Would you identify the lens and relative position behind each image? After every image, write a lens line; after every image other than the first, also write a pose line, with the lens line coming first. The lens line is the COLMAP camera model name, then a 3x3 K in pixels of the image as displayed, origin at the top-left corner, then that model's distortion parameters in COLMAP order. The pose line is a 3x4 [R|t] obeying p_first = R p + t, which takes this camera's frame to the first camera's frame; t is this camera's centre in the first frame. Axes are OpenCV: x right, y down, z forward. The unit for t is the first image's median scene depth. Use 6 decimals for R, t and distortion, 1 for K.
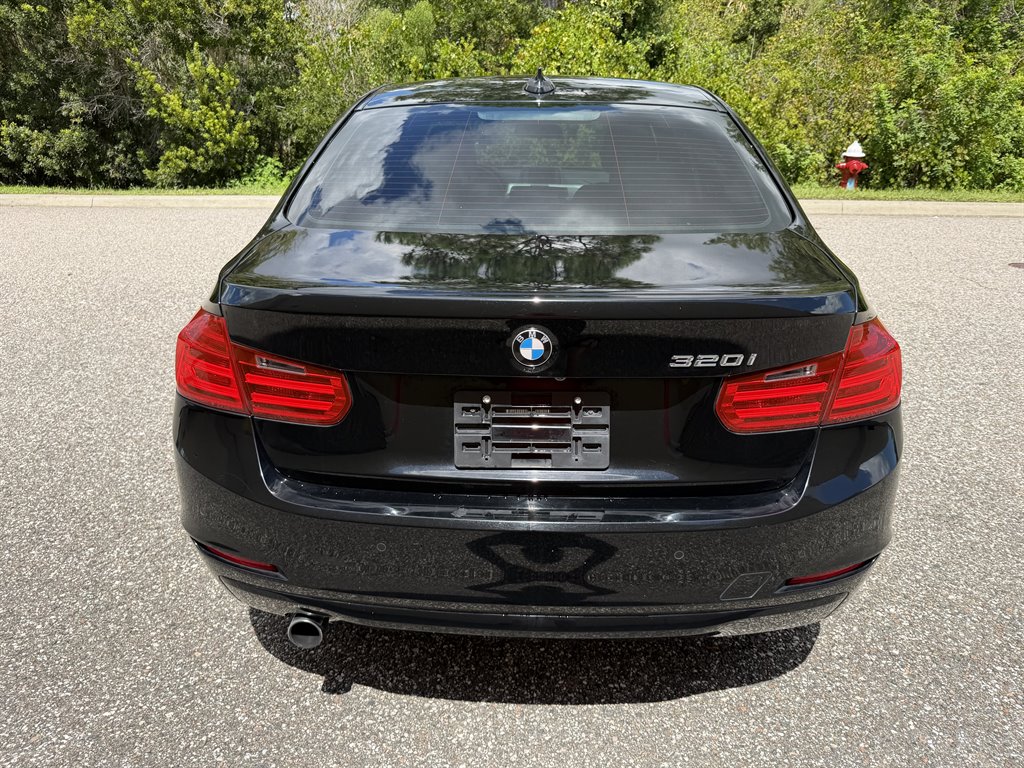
lens RADIAL K [[720.5, 0, 512.5], [0, 720.5, 383.0], [0, 0, 1]] dist [-0.006641, -0.003020]
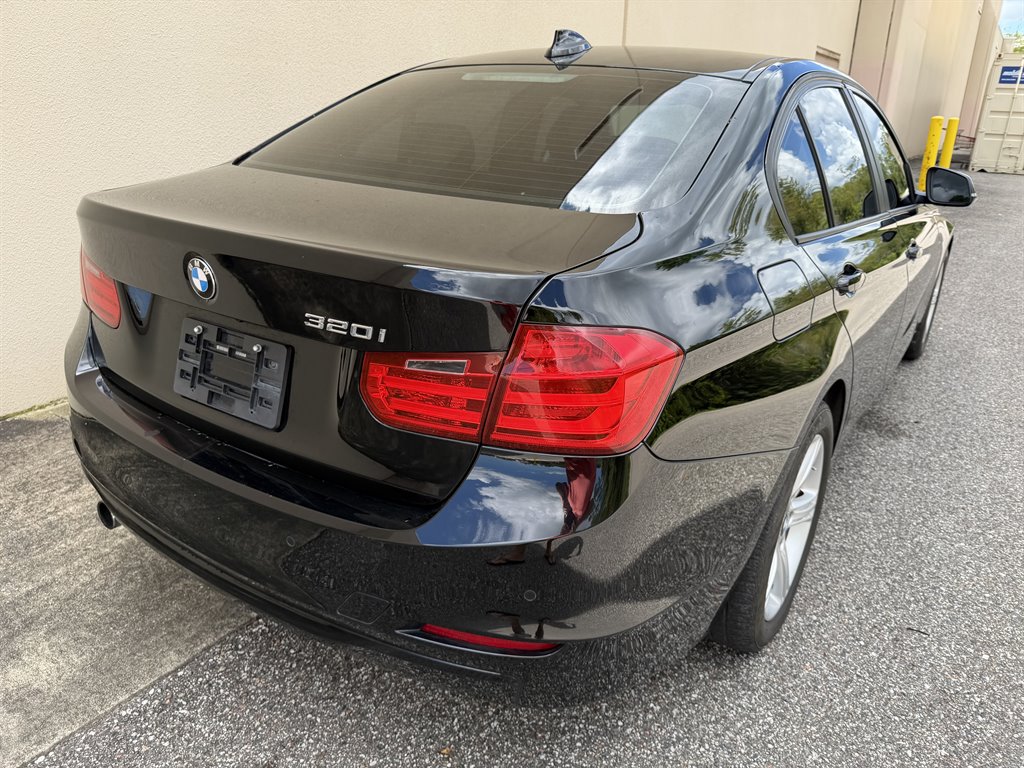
lens RADIAL K [[709.6, 0, 511.0], [0, 709.6, 379.9], [0, 0, 1]] dist [-0.024158, -0.001953]
pose [[0.855877, 0.218963, -0.468540, 0.458099], [-0.225137, 0.973350, 0.043622, -0.028040], [0.465606, 0.068151, 0.882364, 0.203975]]
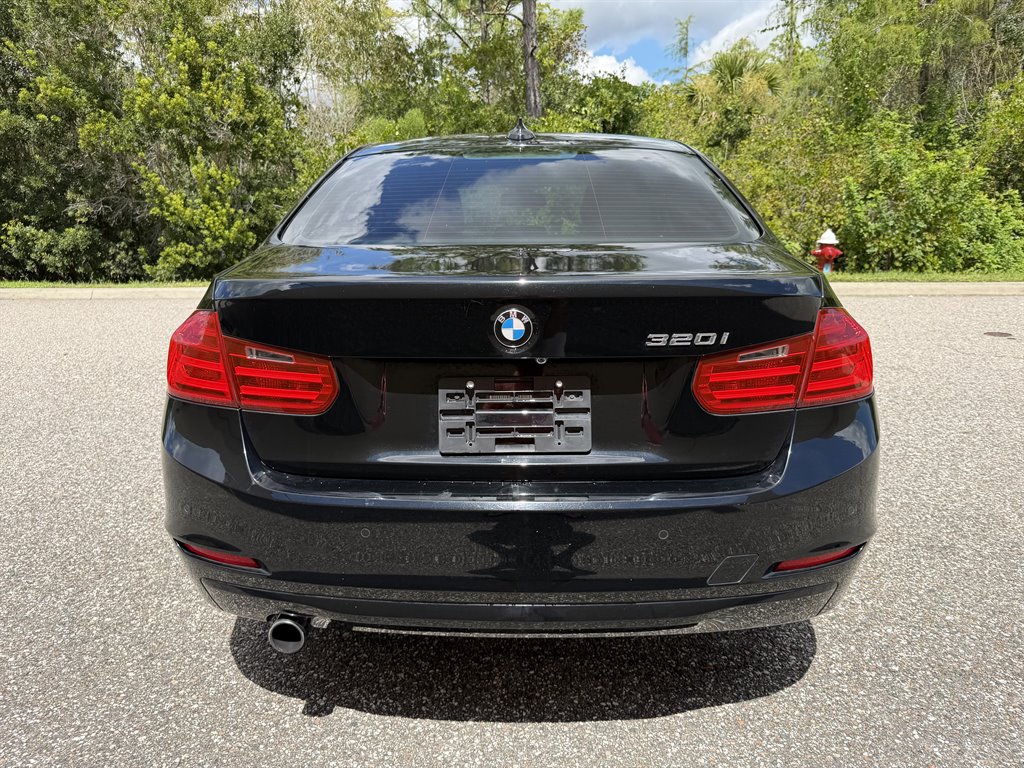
lens RADIAL K [[720.5, 0, 508.6], [0, 720.5, 379.7], [0, 0, 1]] dist [-0.006641, -0.003020]
pose [[0.999893, -0.012611, 0.007364, 0.006434], [0.013521, 0.989976, -0.140585, 0.092346], [-0.005518, 0.140669, 0.990041, -0.010758]]
